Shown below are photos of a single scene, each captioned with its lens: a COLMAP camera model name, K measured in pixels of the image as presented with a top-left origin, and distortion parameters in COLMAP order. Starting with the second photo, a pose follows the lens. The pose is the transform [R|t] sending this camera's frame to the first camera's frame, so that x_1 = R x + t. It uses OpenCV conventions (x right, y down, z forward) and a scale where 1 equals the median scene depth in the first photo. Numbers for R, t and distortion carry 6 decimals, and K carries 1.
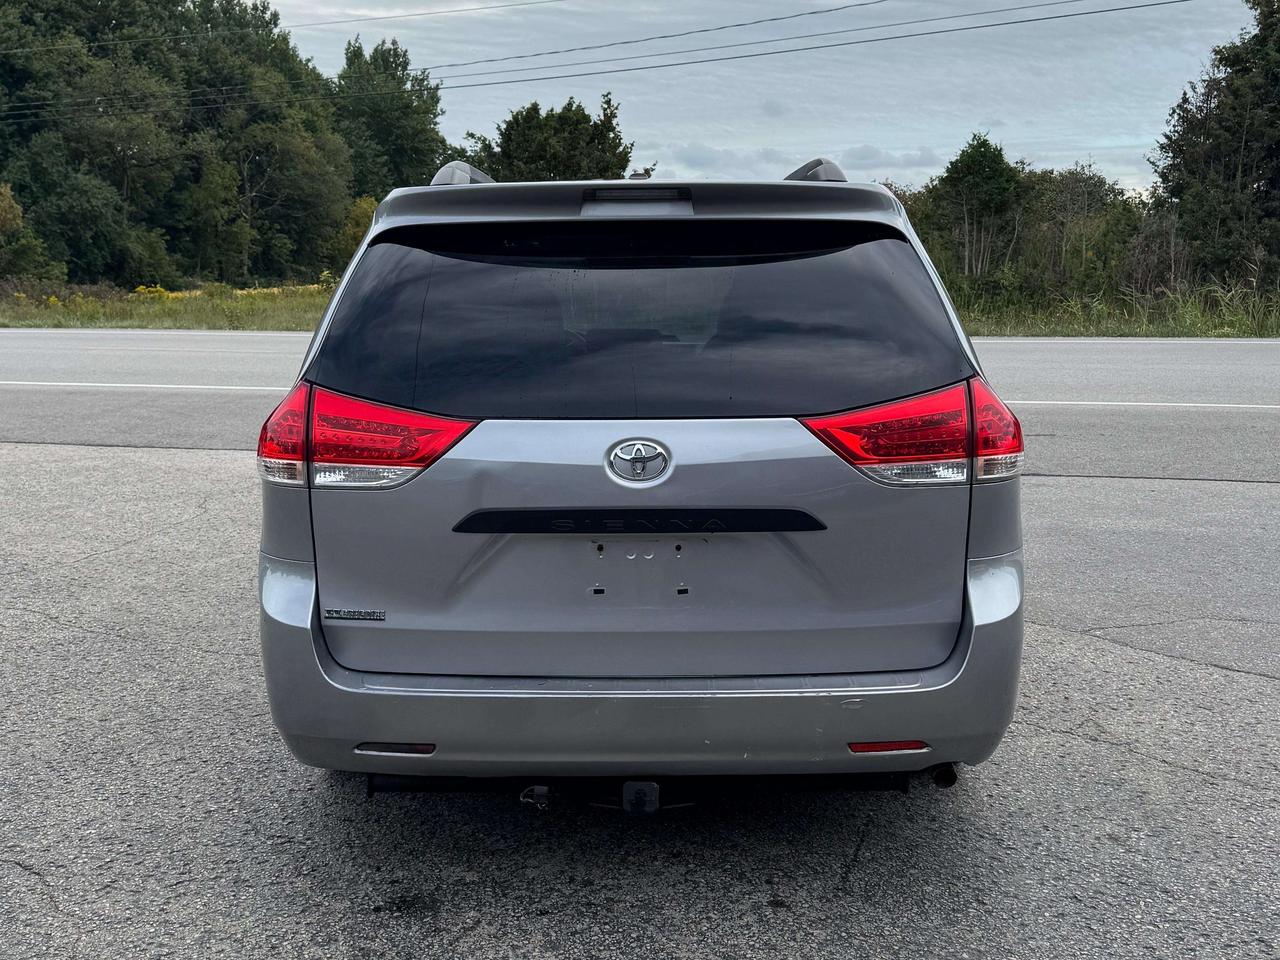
lens RADIAL K [[1321.8, 0, 606.1], [0, 1321.8, 506.2], [0, 0, 1]] dist [0.138905, -0.273470]
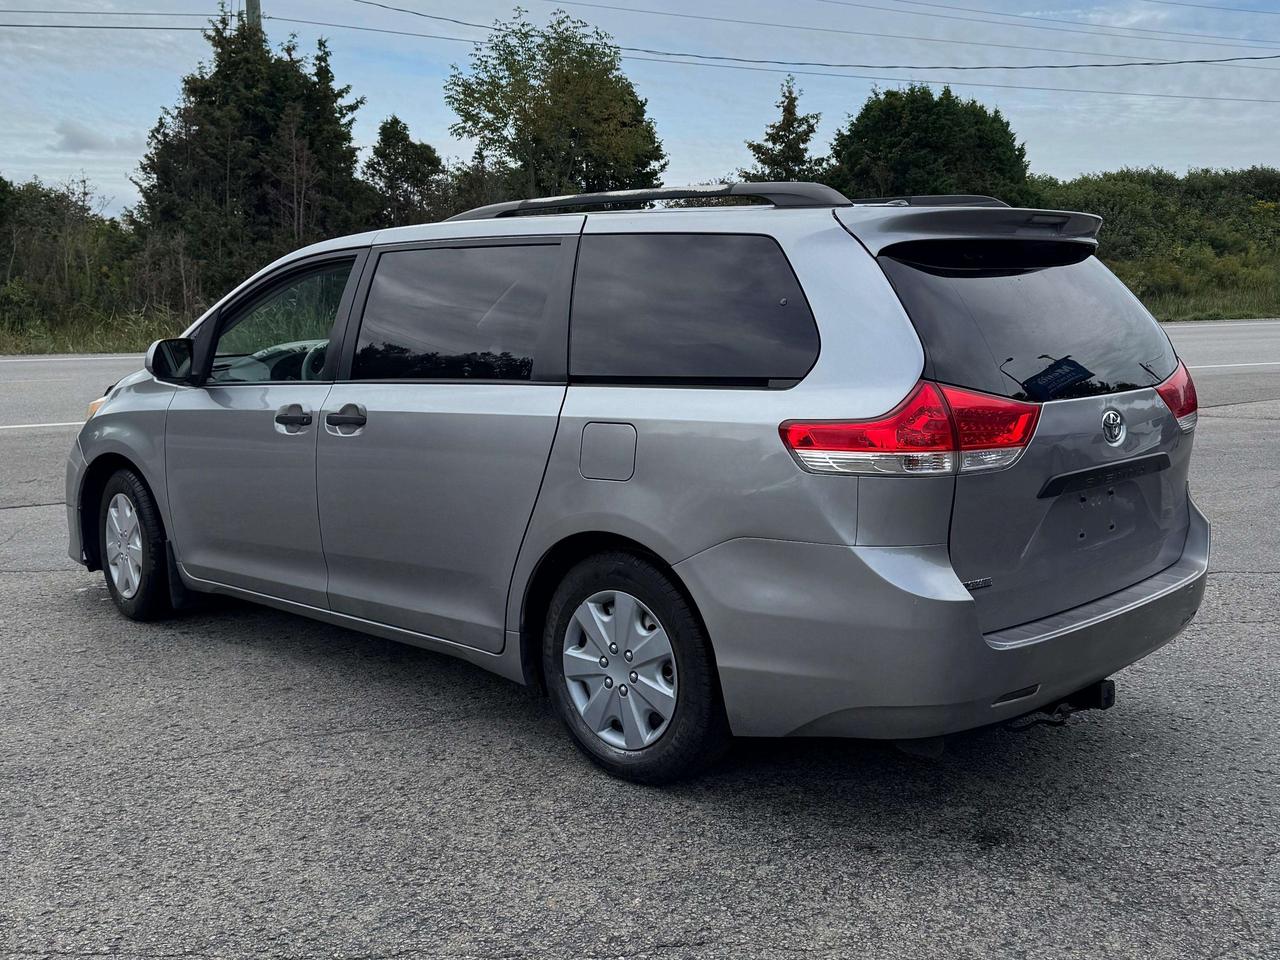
lens RADIAL K [[1321.8, 0, 606.1], [0, 1321.8, 506.2], [0, 0, 1]] dist [0.138905, -0.273470]
pose [[0.673836, -0.114230, 0.729997, -0.142593], [0.123411, 0.991499, 0.041233, -0.008057], [-0.728501, 0.062305, 0.682205, 0.055348]]
